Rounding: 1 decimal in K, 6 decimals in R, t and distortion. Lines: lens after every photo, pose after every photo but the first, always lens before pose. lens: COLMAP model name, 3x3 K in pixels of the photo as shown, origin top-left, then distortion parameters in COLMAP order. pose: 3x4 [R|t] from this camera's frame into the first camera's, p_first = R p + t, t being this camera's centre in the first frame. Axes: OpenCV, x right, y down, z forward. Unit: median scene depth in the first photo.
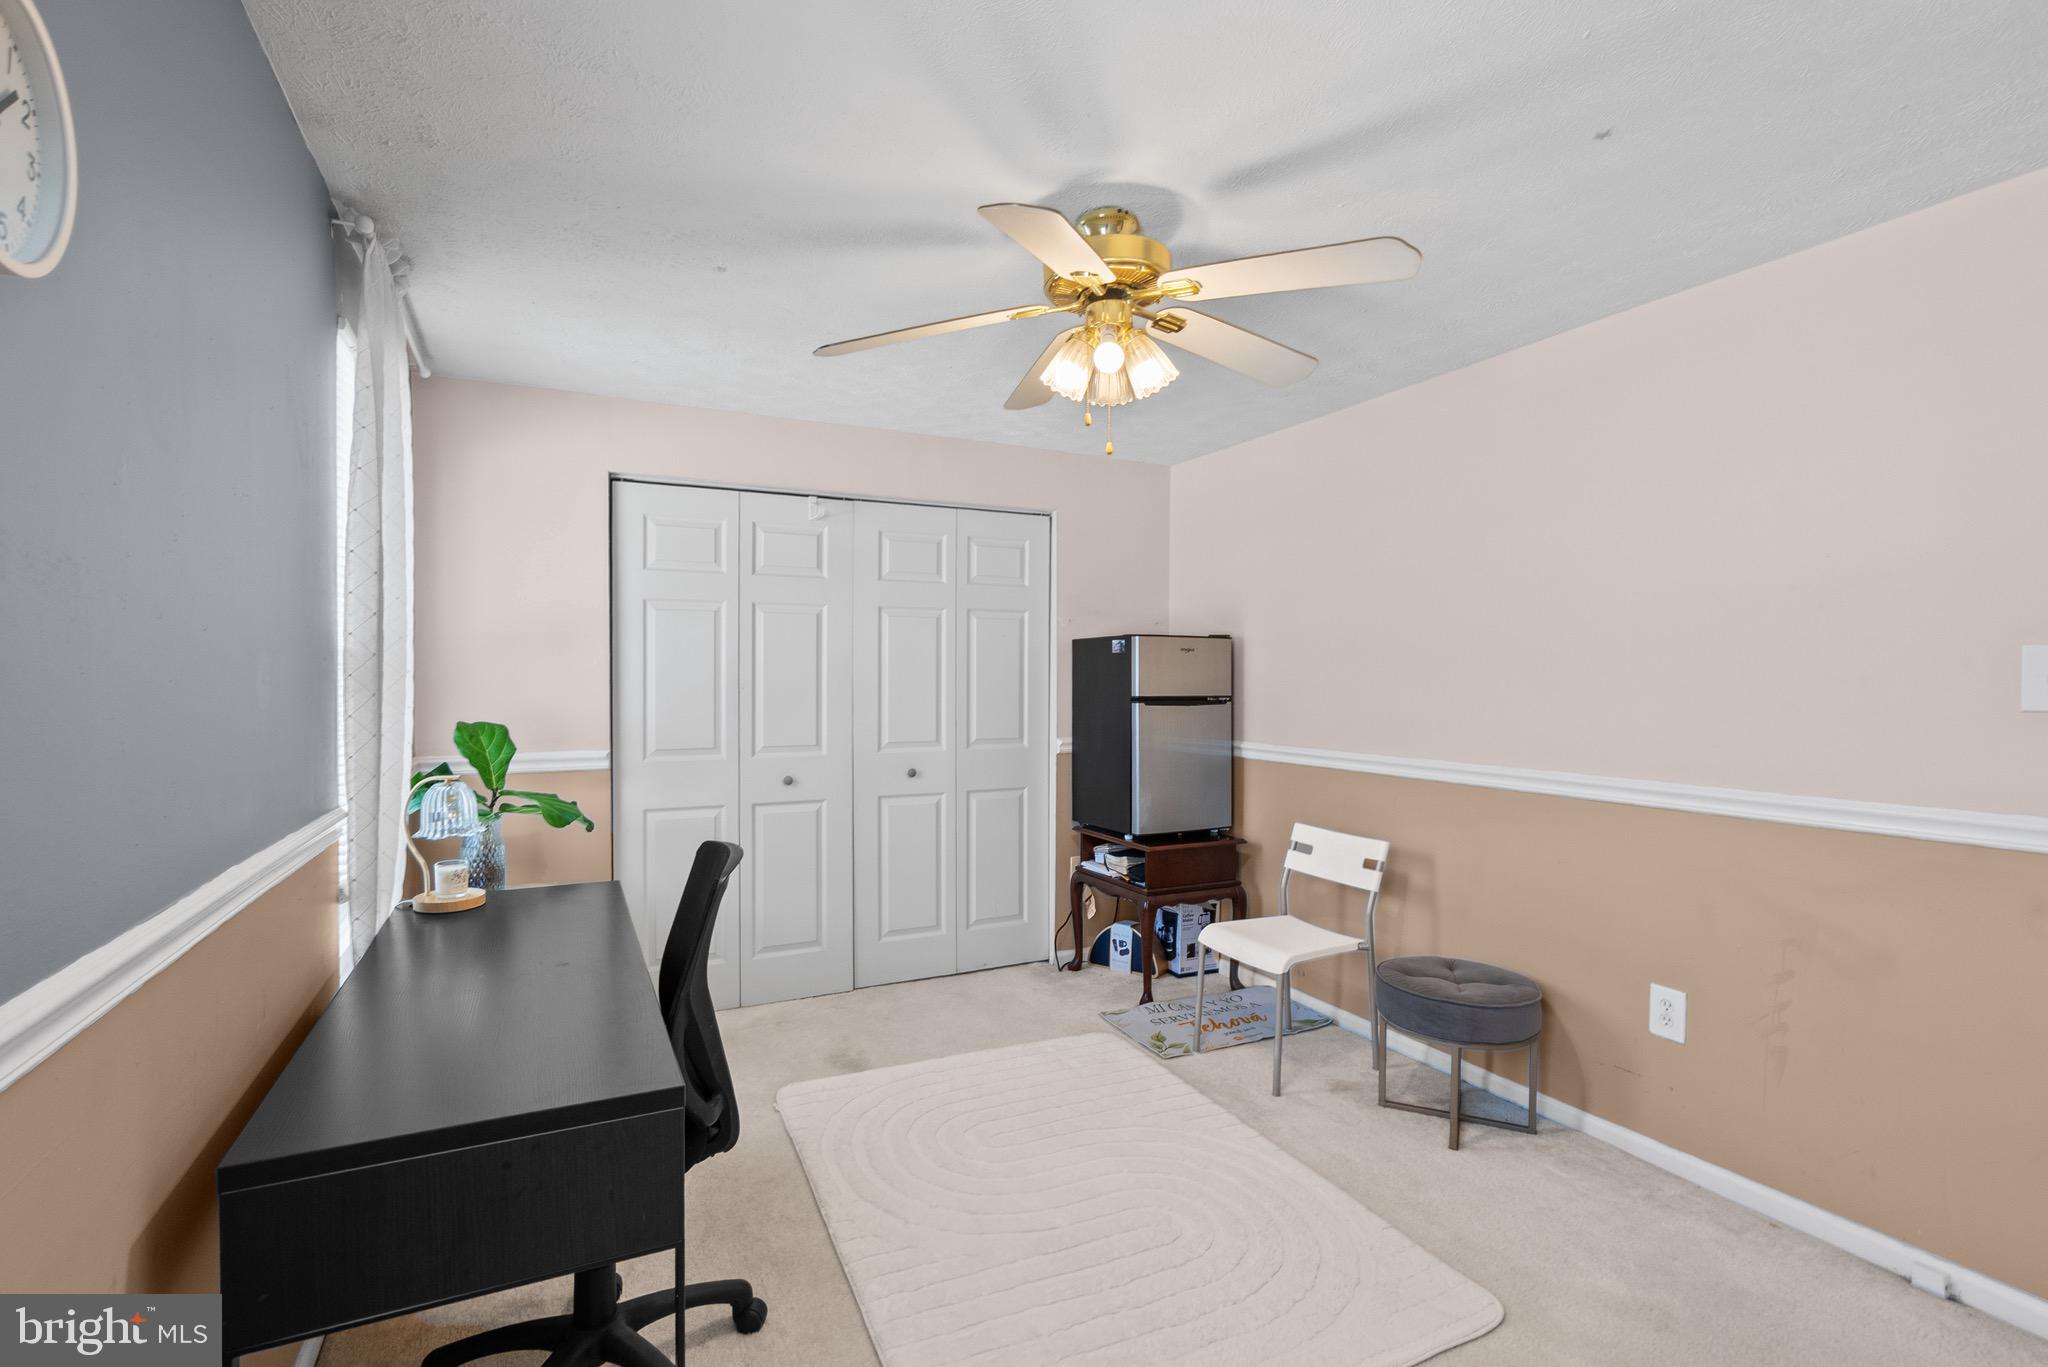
lens RADIAL K [[956.3, 0, 1021.6], [0, 956.3, 681.2], [0, 0, 1]] dist [-0.002469, -0.000344]
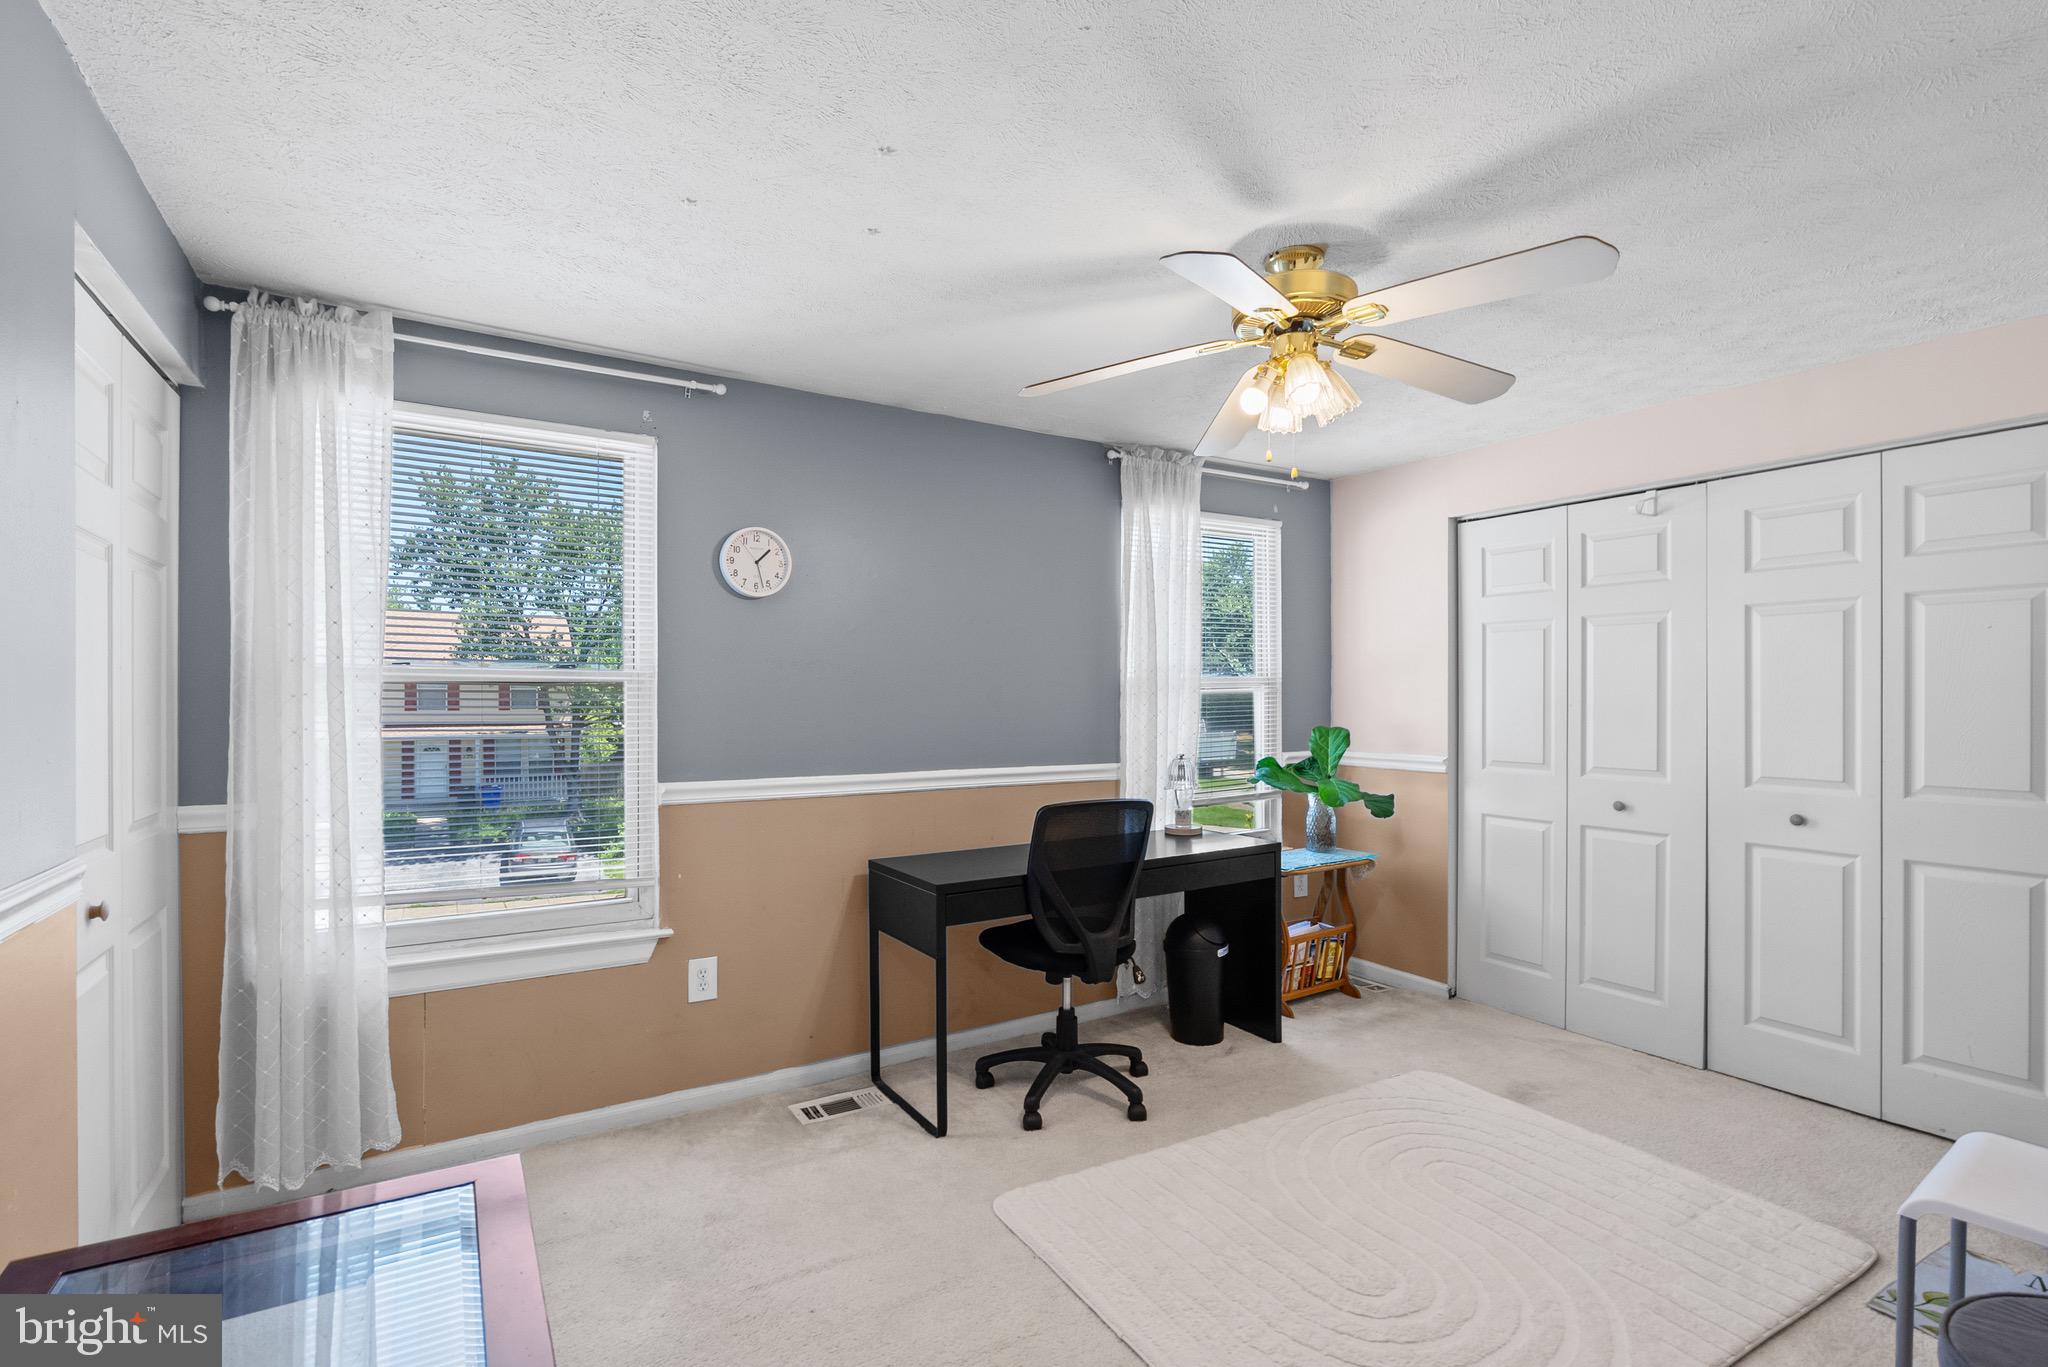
lens RADIAL K [[955.7, 0, 1019.7], [0, 955.7, 695.0], [0, 0, 1]] dist [-0.001121, 0.000178]
pose [[0.097503, -0.000750, -0.995235, 0.621972], [-0.002439, 0.999997, -0.000992, -0.000628], [0.995232, 0.002524, 0.097501, 0.339905]]
